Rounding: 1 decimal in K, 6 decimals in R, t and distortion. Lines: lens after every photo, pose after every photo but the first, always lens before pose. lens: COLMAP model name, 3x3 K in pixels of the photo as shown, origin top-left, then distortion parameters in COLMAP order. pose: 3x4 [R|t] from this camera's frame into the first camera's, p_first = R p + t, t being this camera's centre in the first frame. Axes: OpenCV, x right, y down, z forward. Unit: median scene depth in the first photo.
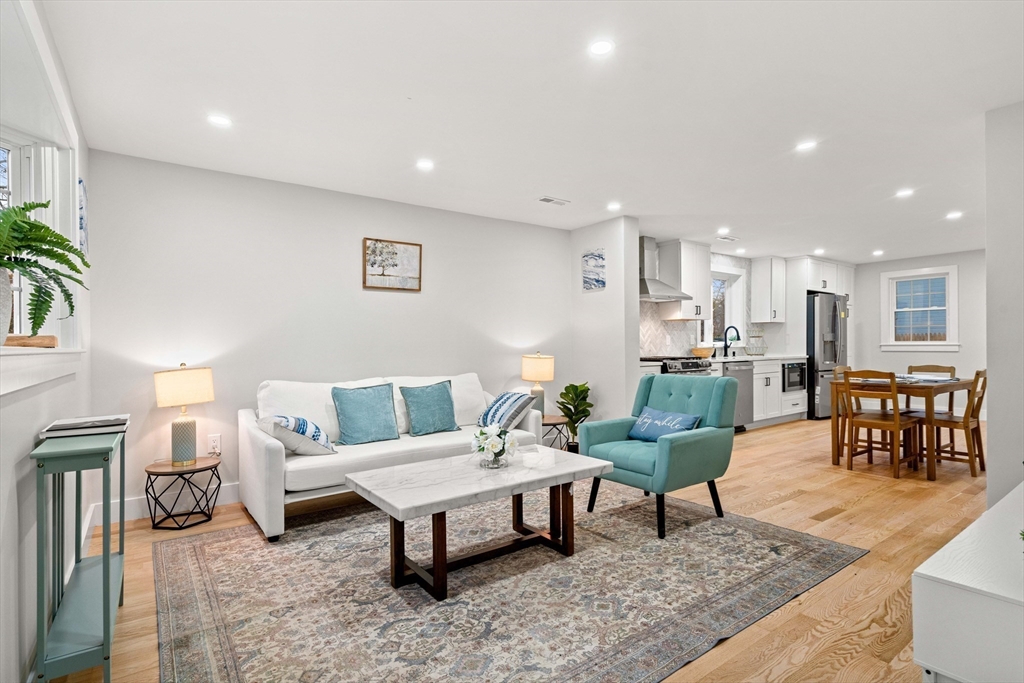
lens RADIAL K [[503.4, 0, 513.5], [0, 503.4, 346.6], [0, 0, 1]] dist [-0.002005, 0.006790]
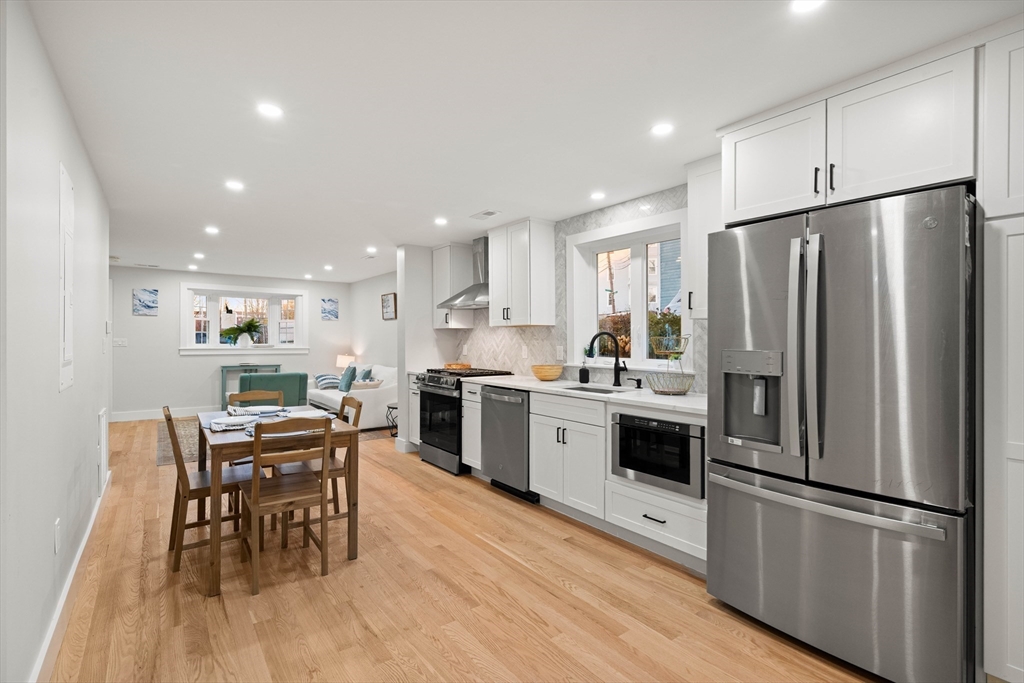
lens RADIAL K [[482.2, 0, 512.0], [0, 482.2, 341.5], [0, 0, 1]] dist [-0.011101, 0.000271]
pose [[0.008089, 0.013824, -0.999872, 1.571452], [-0.007585, 0.999877, 0.013763, -0.059032], [0.999939, 0.007473, 0.008193, 1.447822]]
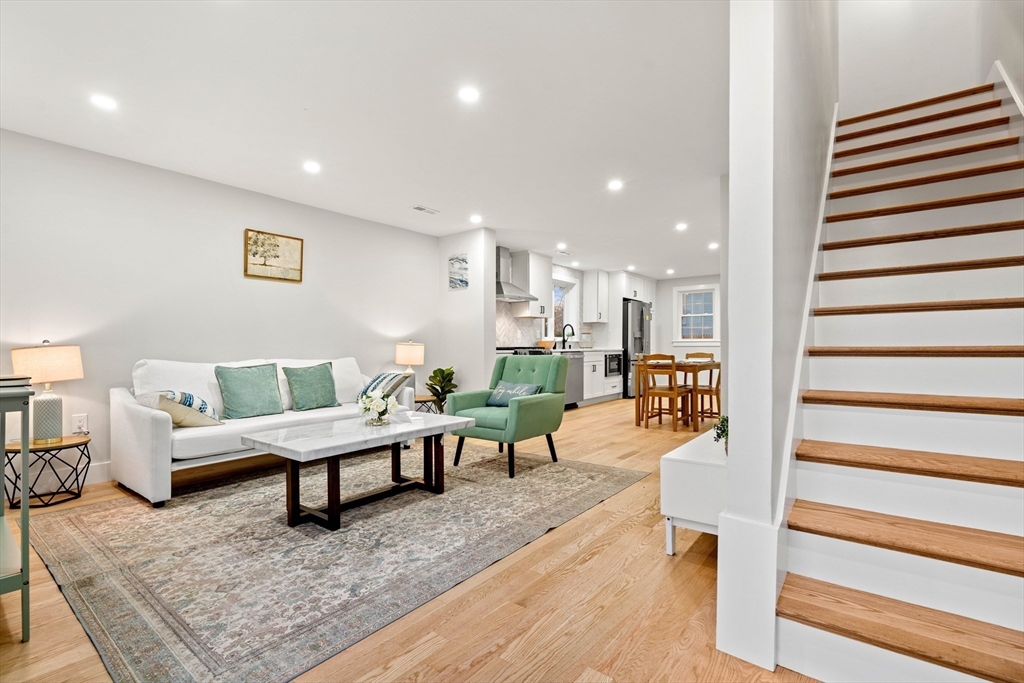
lens RADIAL K [[463.9, 0, 513.4], [0, 463.9, 347.5], [0, 0, 1]] dist [-0.001511, 0.000577]
pose [[0.960284, 0.005093, 0.278979, -0.023477], [-0.004193, 0.999984, -0.003825, 0.035099], [-0.278994, 0.002504, 0.960290, -0.096631]]
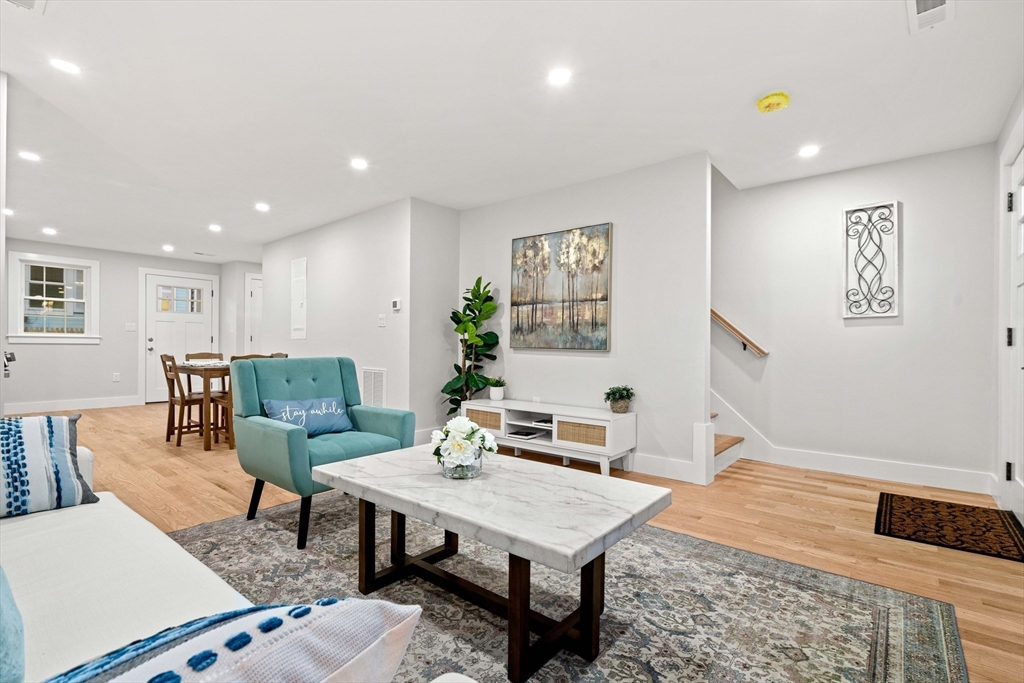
lens RADIAL K [[467.5, 0, 511.8], [0, 467.5, 352.1], [0, 0, 1]] dist [-0.005493, 0.000347]
pose [[-0.246385, -0.002500, 0.969169, -0.442202], [-0.002726, 0.999995, 0.001886, 0.037038], [-0.969168, -0.002177, -0.246391, 0.686272]]
